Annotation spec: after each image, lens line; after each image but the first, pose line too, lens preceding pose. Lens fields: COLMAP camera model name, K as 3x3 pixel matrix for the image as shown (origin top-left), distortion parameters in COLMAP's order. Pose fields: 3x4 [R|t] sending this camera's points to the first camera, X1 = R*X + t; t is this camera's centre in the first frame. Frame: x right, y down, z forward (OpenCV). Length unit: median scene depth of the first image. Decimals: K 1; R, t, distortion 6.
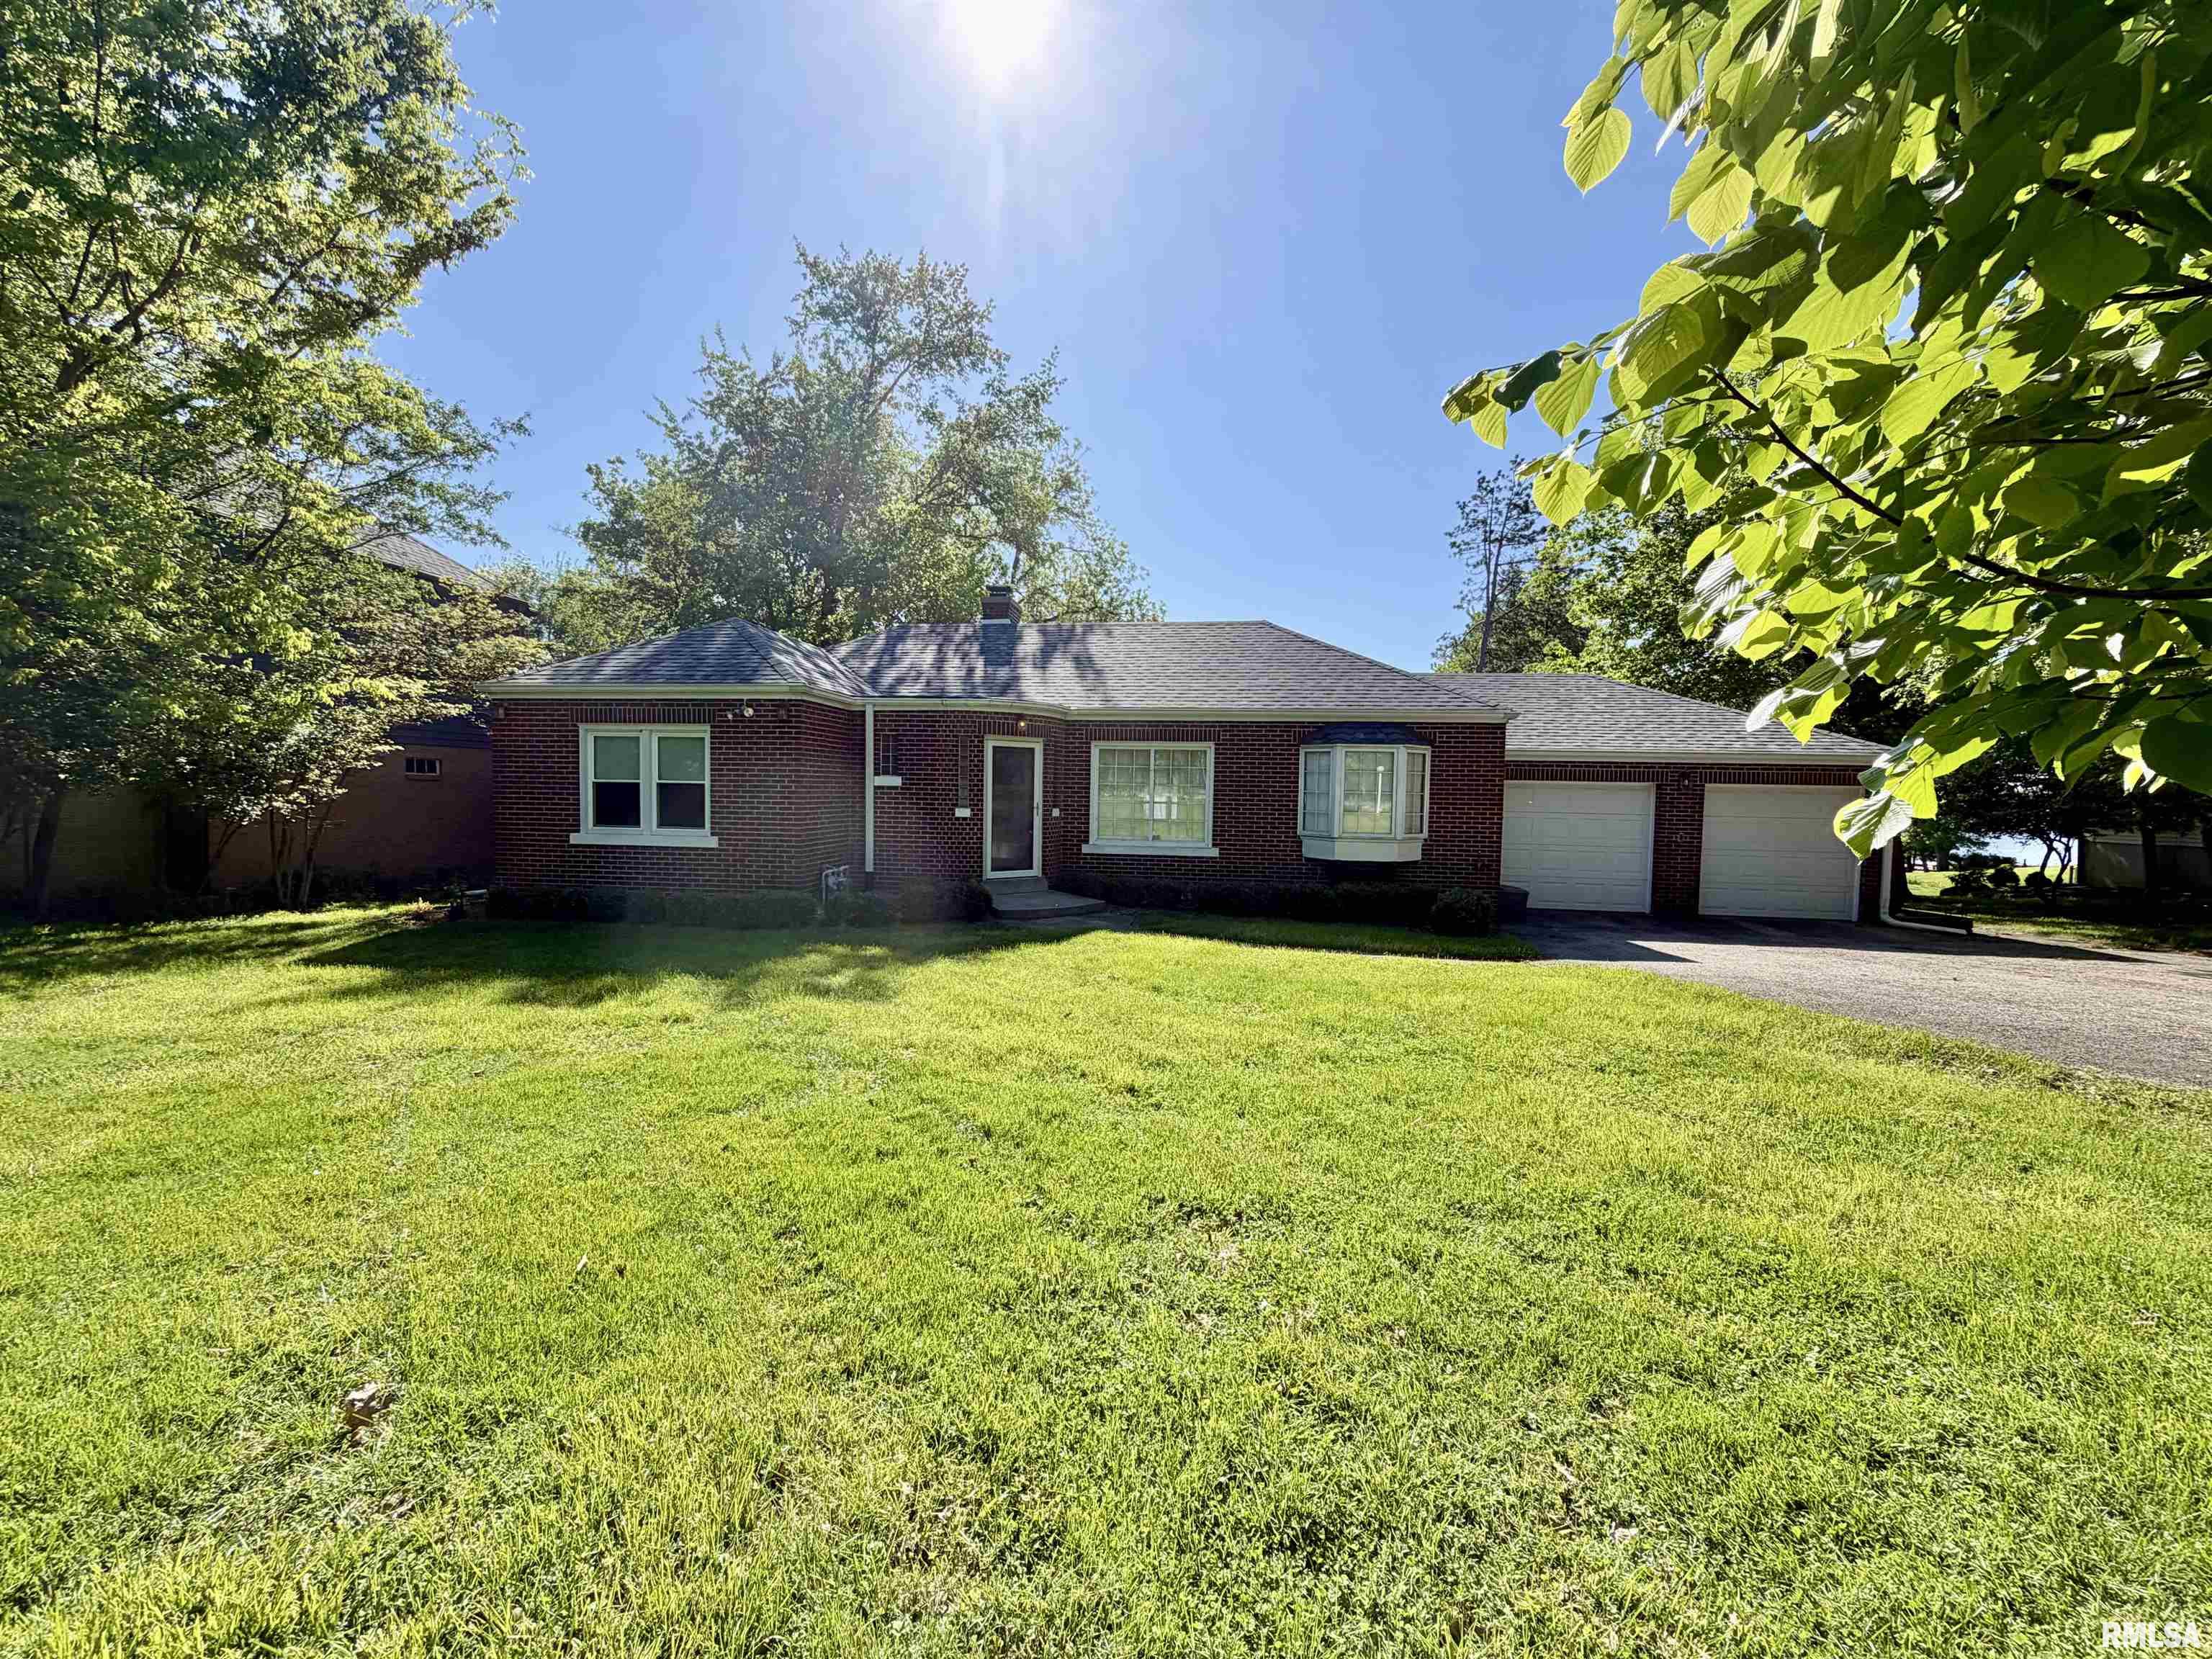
lens RADIAL K [[880.0, 0, 1109.0], [0, 880.0, 831.1], [0, 0, 1]] dist [-0.001176, -0.000410]
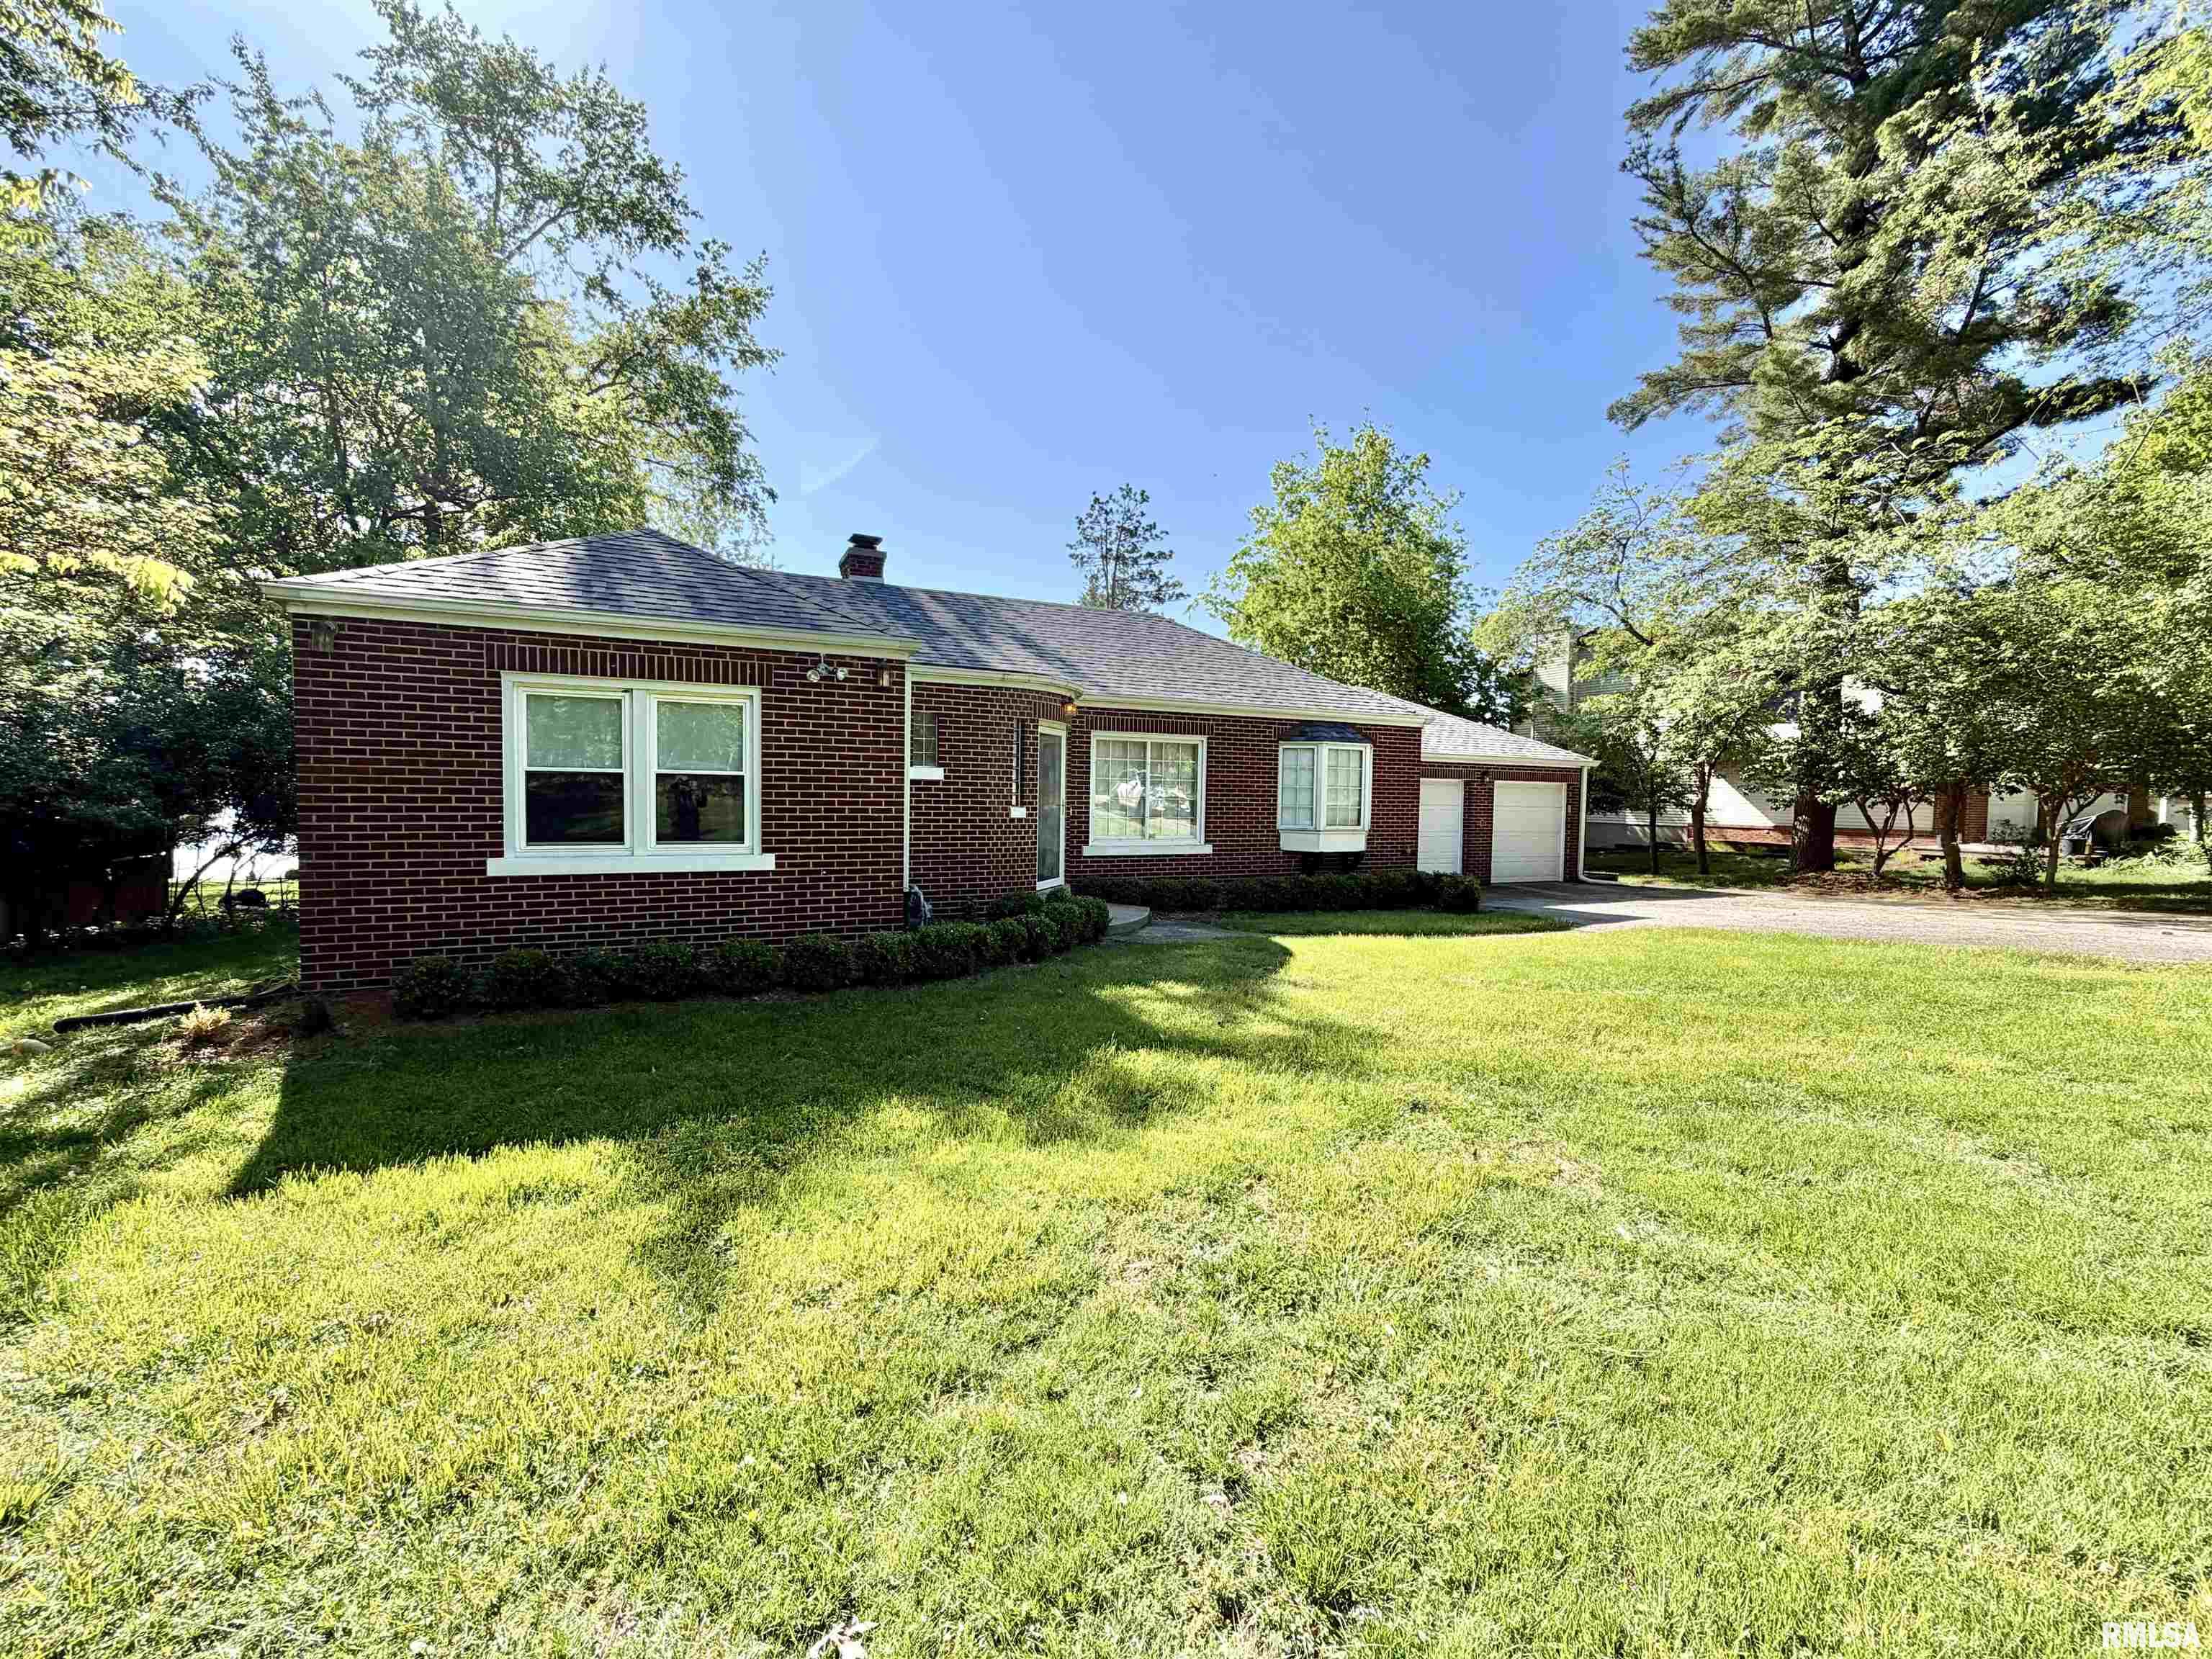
lens RADIAL K [[885.6, 0, 1106.0], [0, 885.6, 829.5], [0, 0, 1]] dist [0.002204, 0.000431]
pose [[0.833838, -0.027815, 0.551307, -0.537074], [0.027116, 0.999588, 0.009419, -0.010327], [-0.551342, 0.007095, 0.834249, 0.254328]]
